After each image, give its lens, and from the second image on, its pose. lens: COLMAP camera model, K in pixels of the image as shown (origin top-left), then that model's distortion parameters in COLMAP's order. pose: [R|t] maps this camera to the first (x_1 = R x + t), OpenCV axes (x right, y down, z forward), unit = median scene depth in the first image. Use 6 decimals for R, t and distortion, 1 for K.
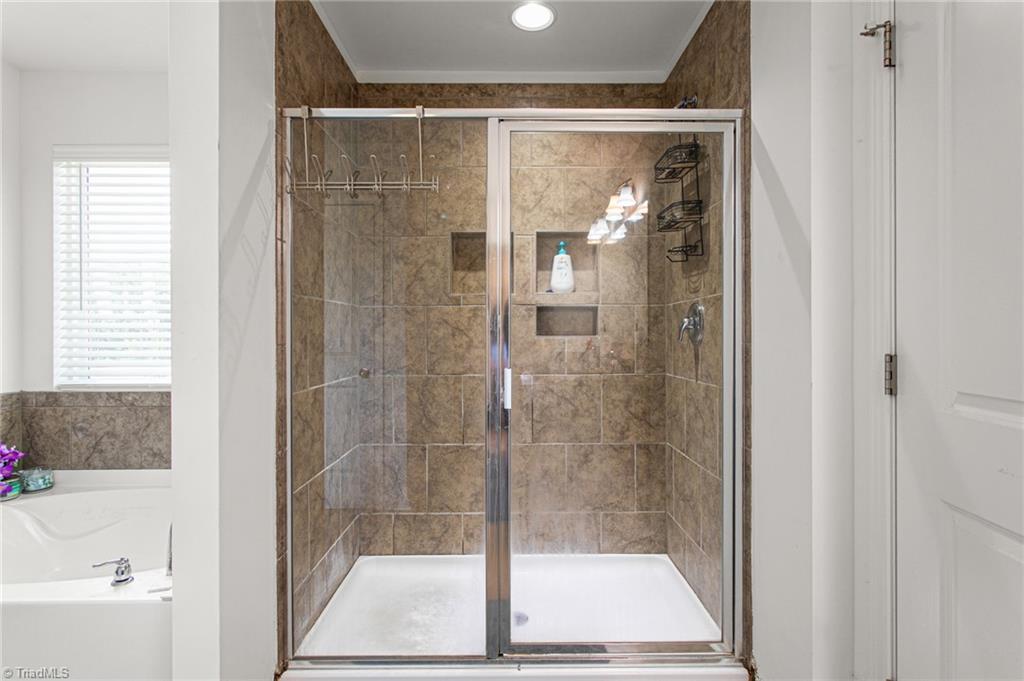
lens RADIAL K [[501.1, 0, 519.2], [0, 501.1, 345.7], [0, 0, 1]] dist [-0.004977, 0.000141]
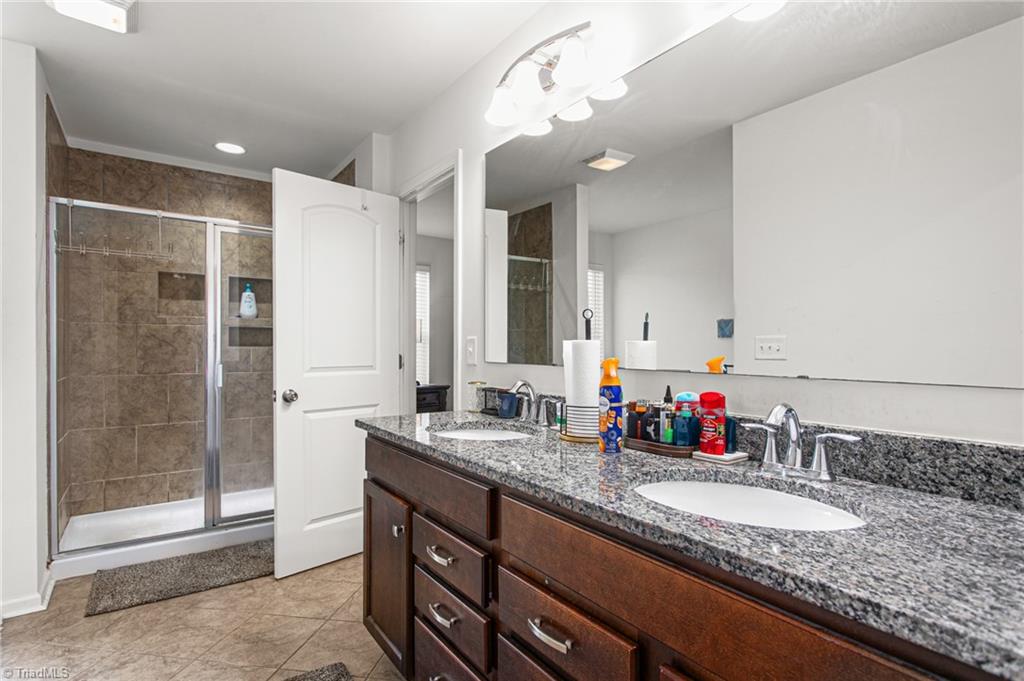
lens RADIAL K [[501.1, 0, 519.2], [0, 501.1, 345.7], [0, 0, 1]] dist [-0.004977, 0.000141]
pose [[0.817247, 0.006509, 0.576251, -0.116774], [0.007900, 0.999716, -0.022496, 0.018511], [-0.576234, 0.022937, 0.816963, -0.707923]]
